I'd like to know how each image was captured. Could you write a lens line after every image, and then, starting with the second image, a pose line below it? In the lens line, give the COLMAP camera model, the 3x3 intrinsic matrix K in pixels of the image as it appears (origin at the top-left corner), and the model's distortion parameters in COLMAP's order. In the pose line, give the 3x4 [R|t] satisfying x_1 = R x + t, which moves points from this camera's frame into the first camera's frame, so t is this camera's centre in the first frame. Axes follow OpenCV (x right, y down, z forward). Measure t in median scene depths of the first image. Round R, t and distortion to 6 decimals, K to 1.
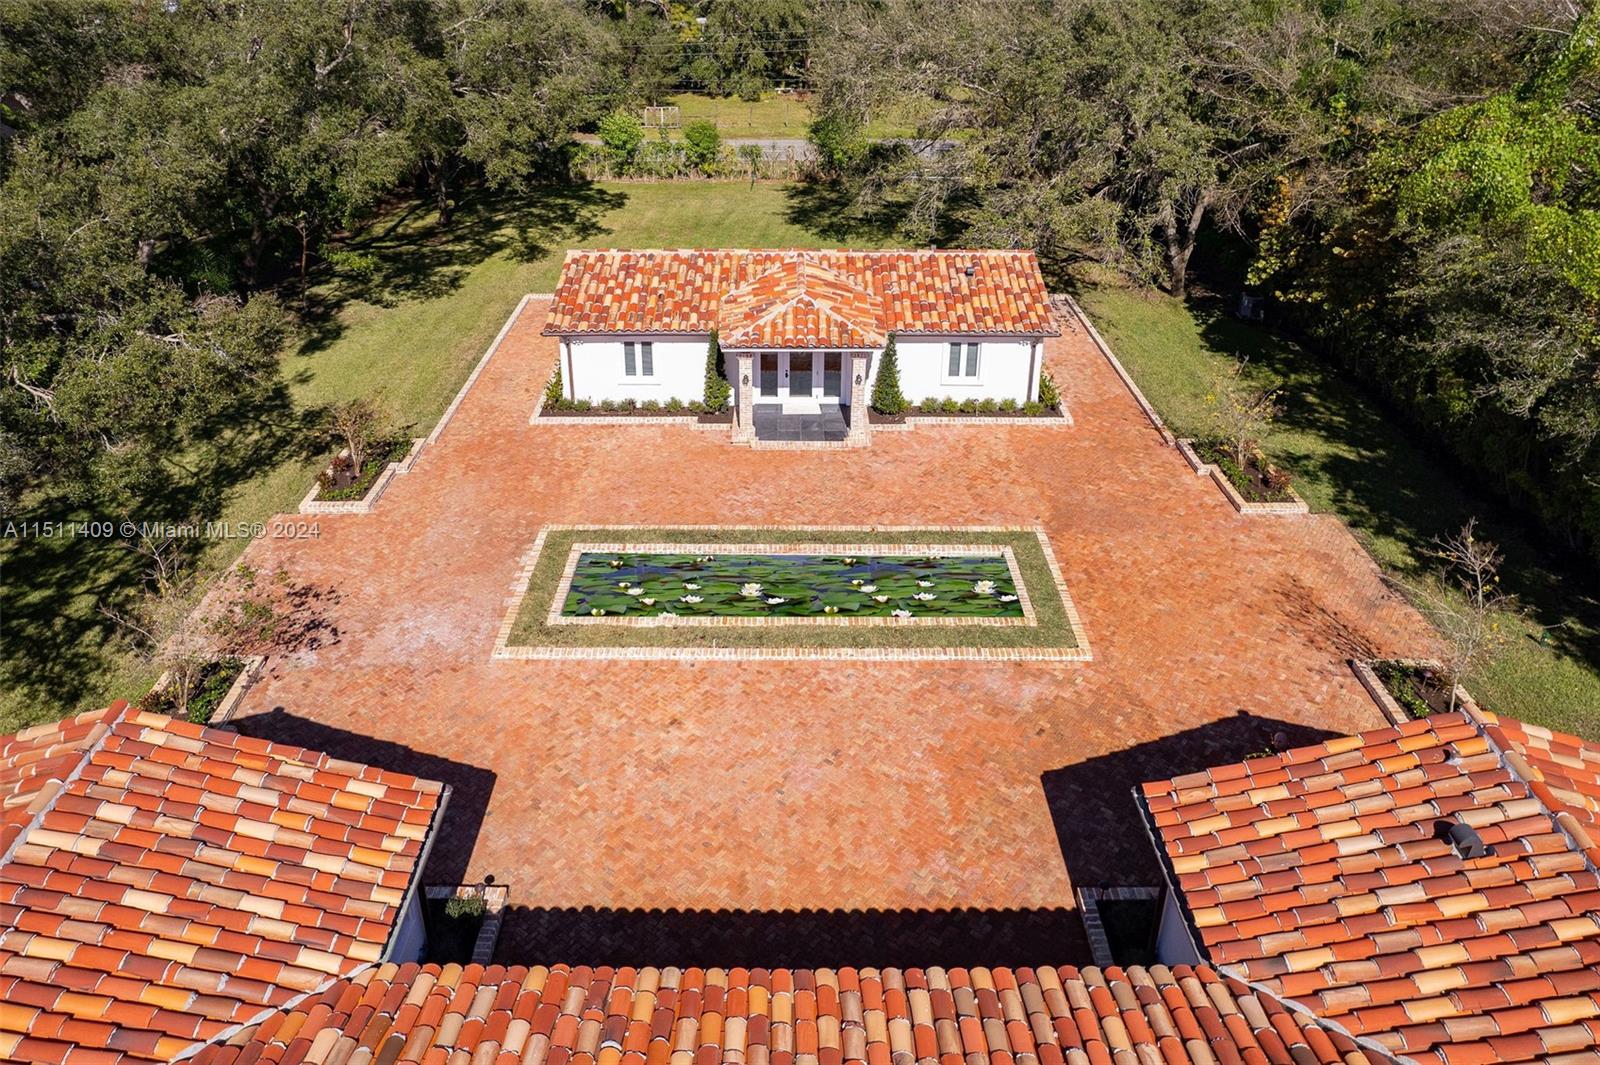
lens RADIAL K [[1017.5, 0, 773.9], [0, 1017.5, 528.4], [0, 0, 1]] dist [-0.008717, -0.001867]
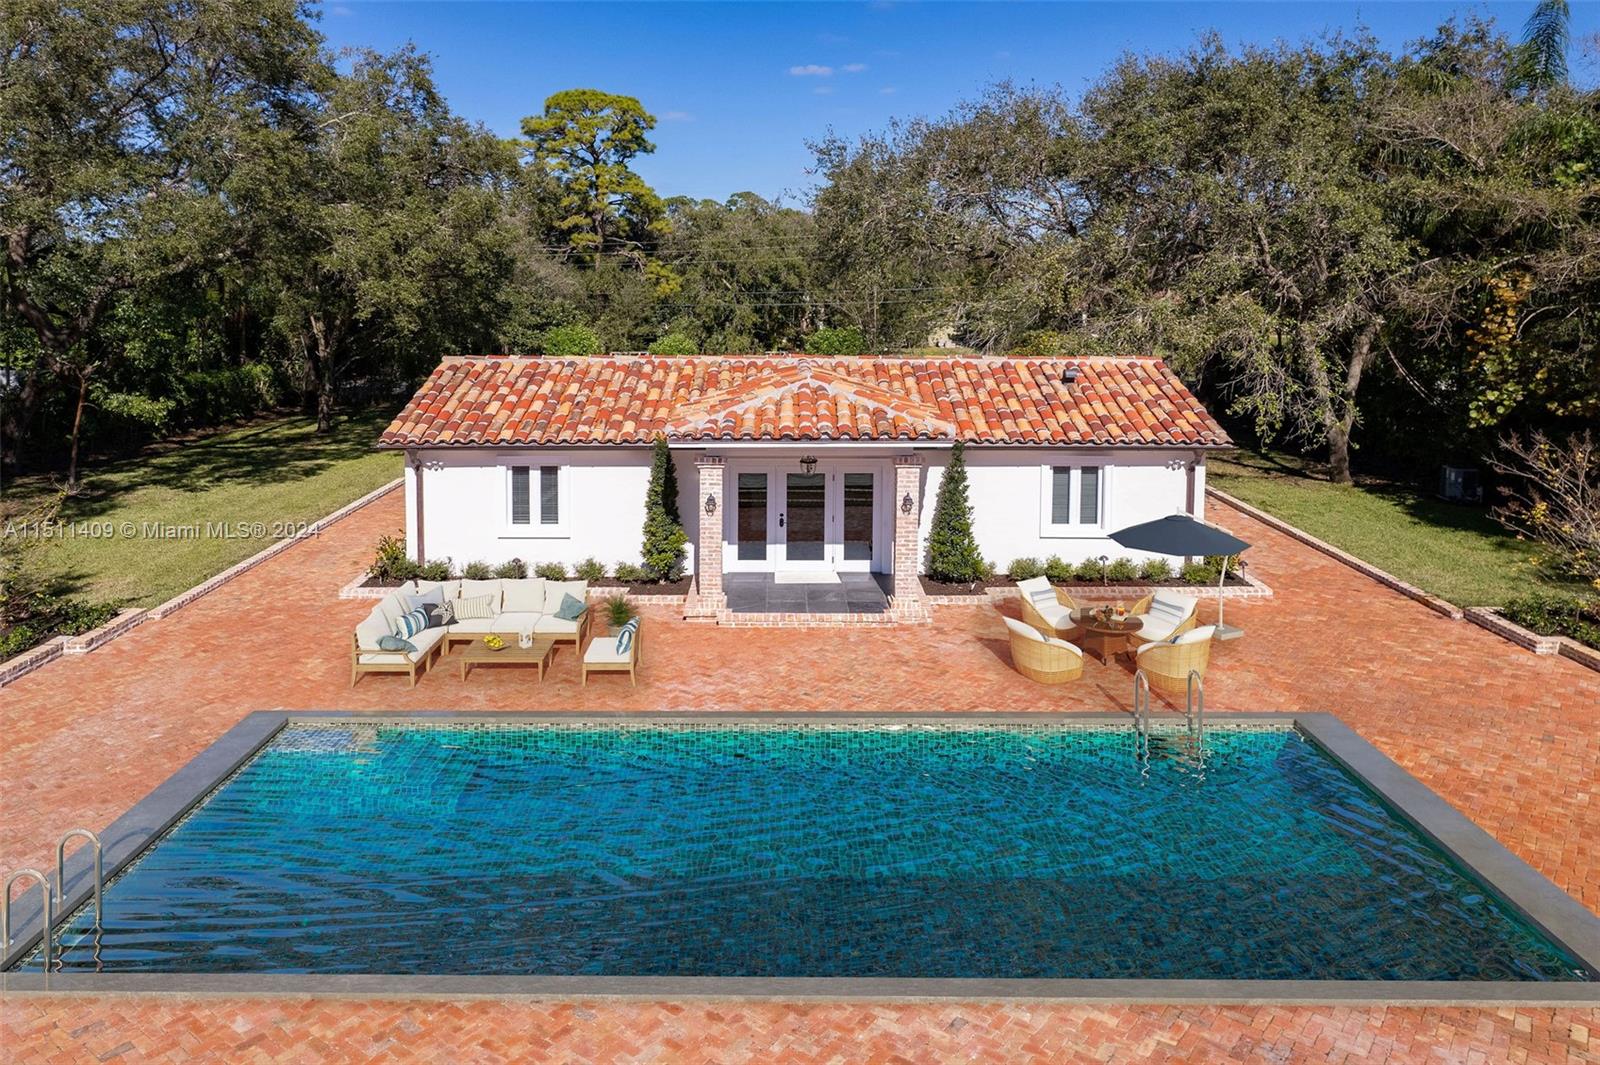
lens RADIAL K [[1110.3, 0, 780.8], [0, 1110.3, 535.2], [0, 0, 1]] dist [-0.049951, 0.049707]
pose [[0.999875, 0.005261, 0.014934, 0.002370], [0.000176, 0.939431, -0.342739, 0.079905], [-0.015832, 0.342698, 0.939312, 0.390880]]
